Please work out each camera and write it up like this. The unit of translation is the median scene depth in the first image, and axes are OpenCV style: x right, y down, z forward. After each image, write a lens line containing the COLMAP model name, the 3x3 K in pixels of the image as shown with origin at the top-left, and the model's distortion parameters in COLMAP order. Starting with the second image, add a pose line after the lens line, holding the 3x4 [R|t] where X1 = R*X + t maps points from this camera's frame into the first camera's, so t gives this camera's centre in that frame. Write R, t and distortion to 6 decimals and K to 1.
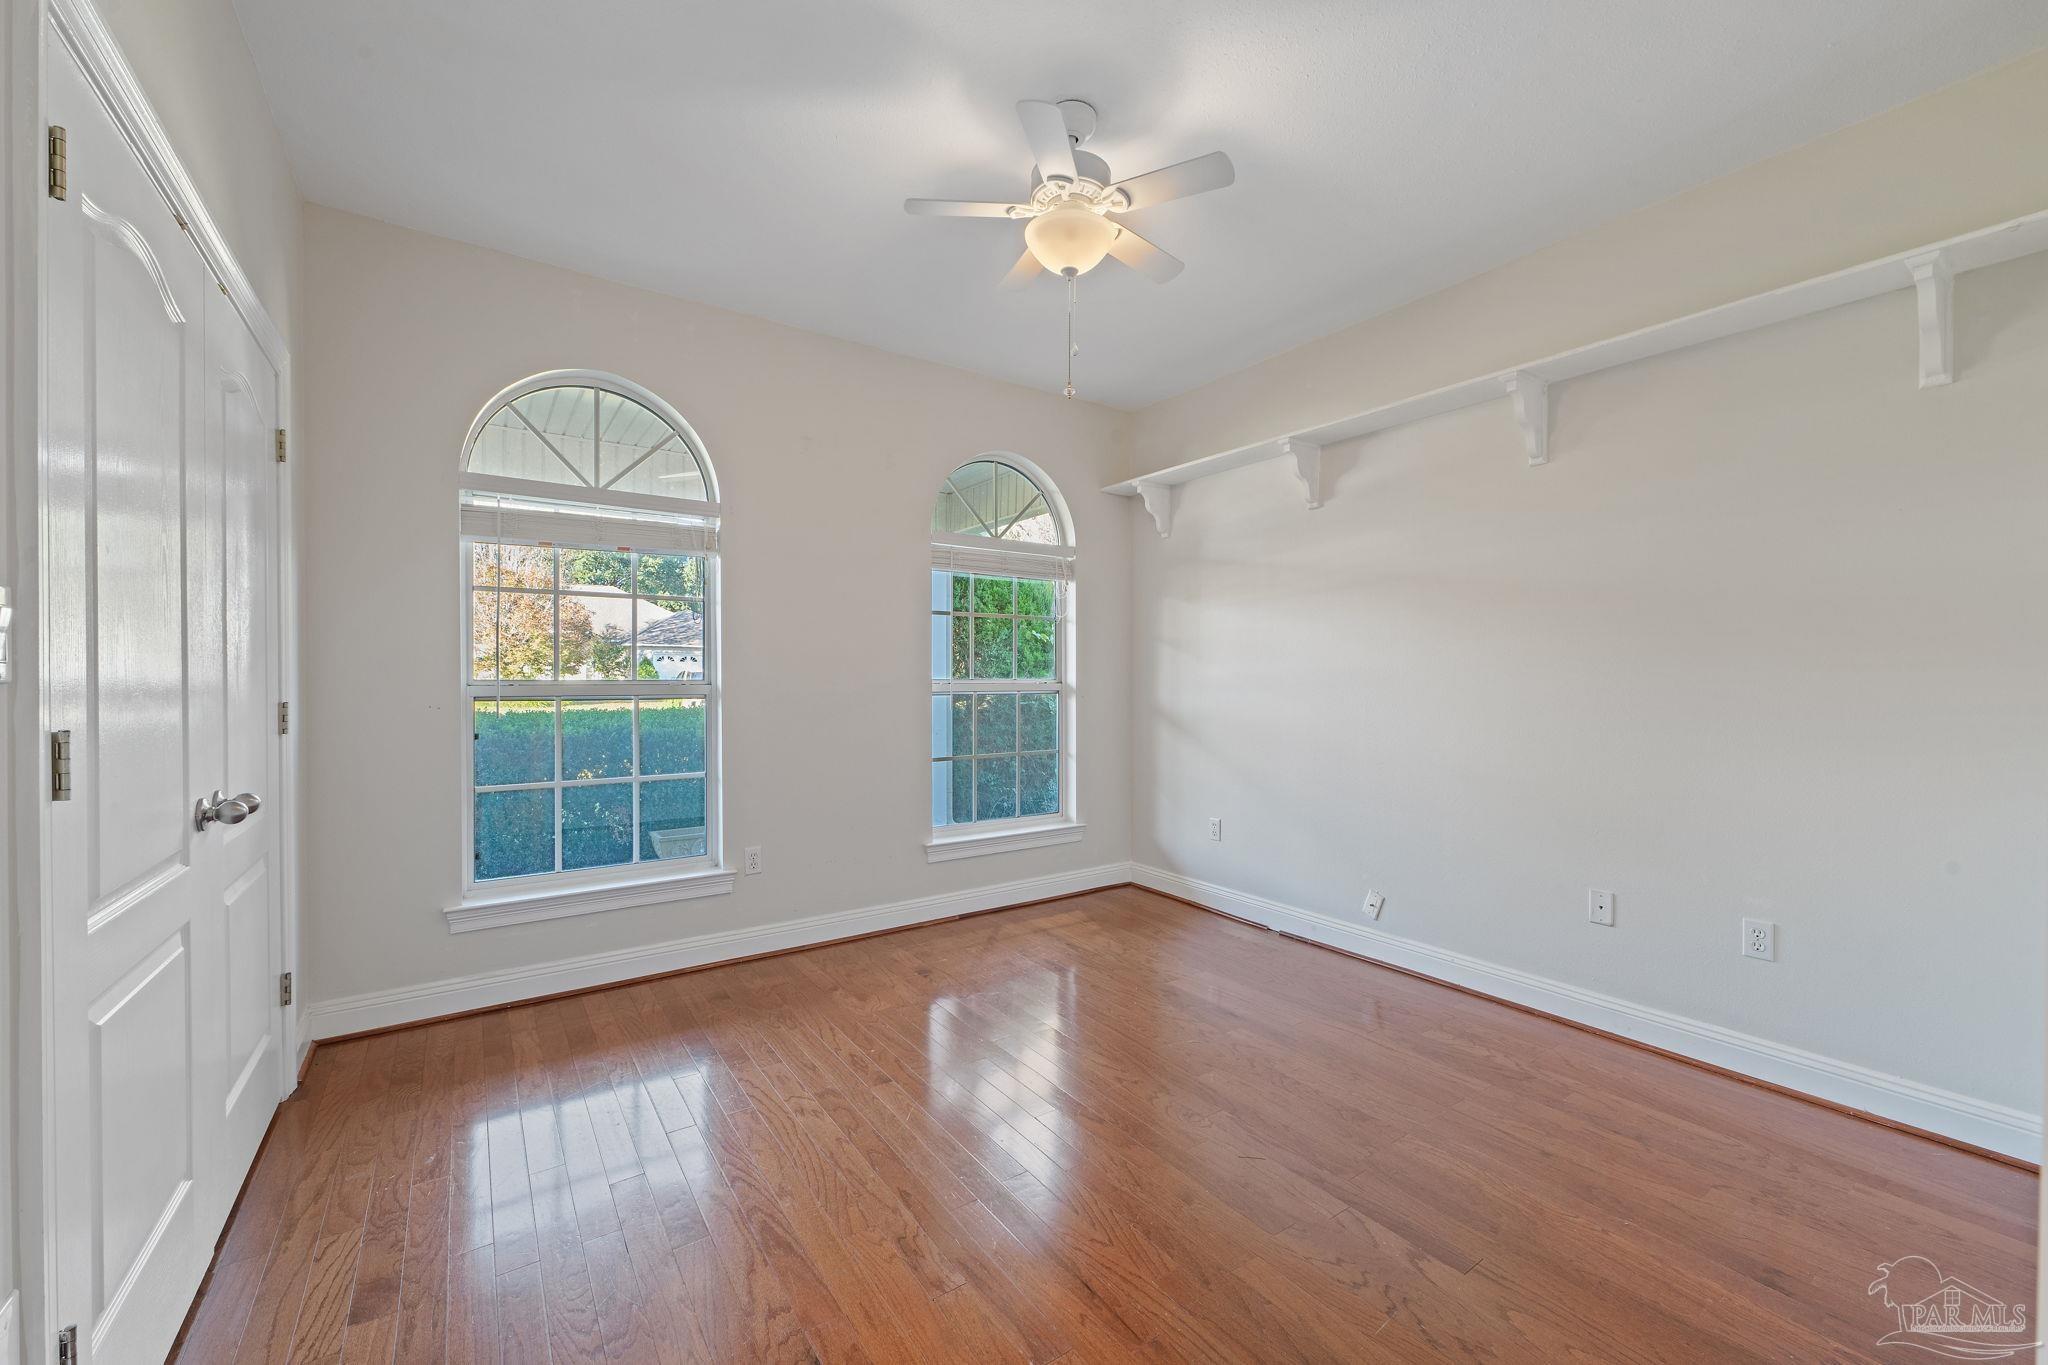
lens RADIAL K [[801.7, 0, 1041.1], [0, 801.7, 674.2], [0, 0, 1]] dist [-0.004692, -0.001014]
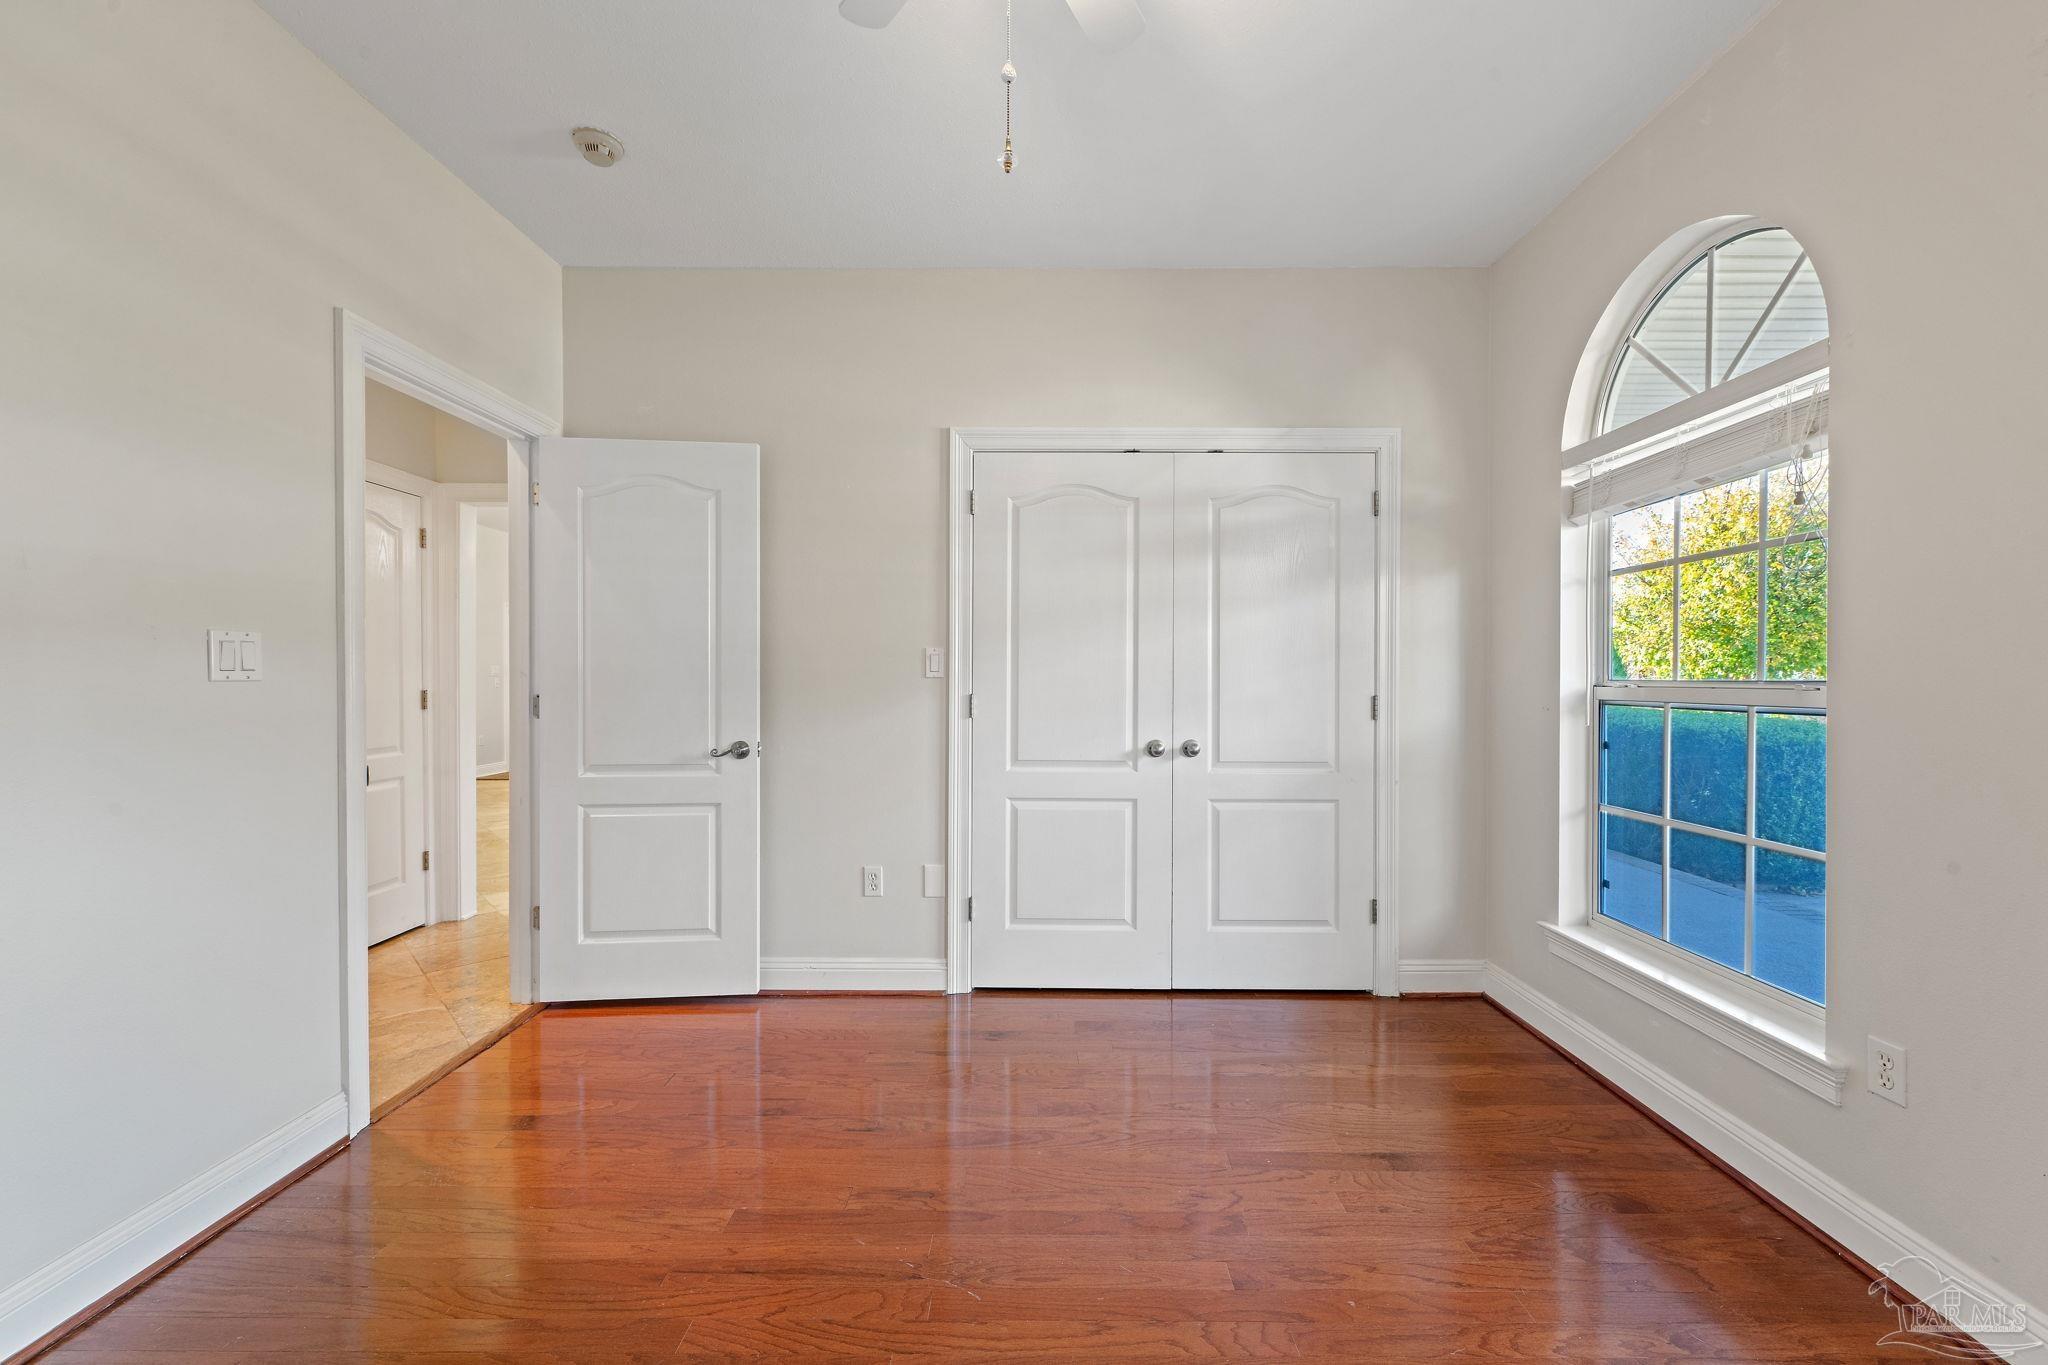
lens RADIAL K [[801.7, 0, 1034.9], [0, 801.7, 694.5], [0, 0, 1]] dist [-0.004692, -0.001014]
pose [[-0.589325, 0.012749, -0.807796, 0.460920], [0.001243, 0.999889, 0.014874, 0.010696], [0.807895, 0.007762, -0.589275, 1.323686]]
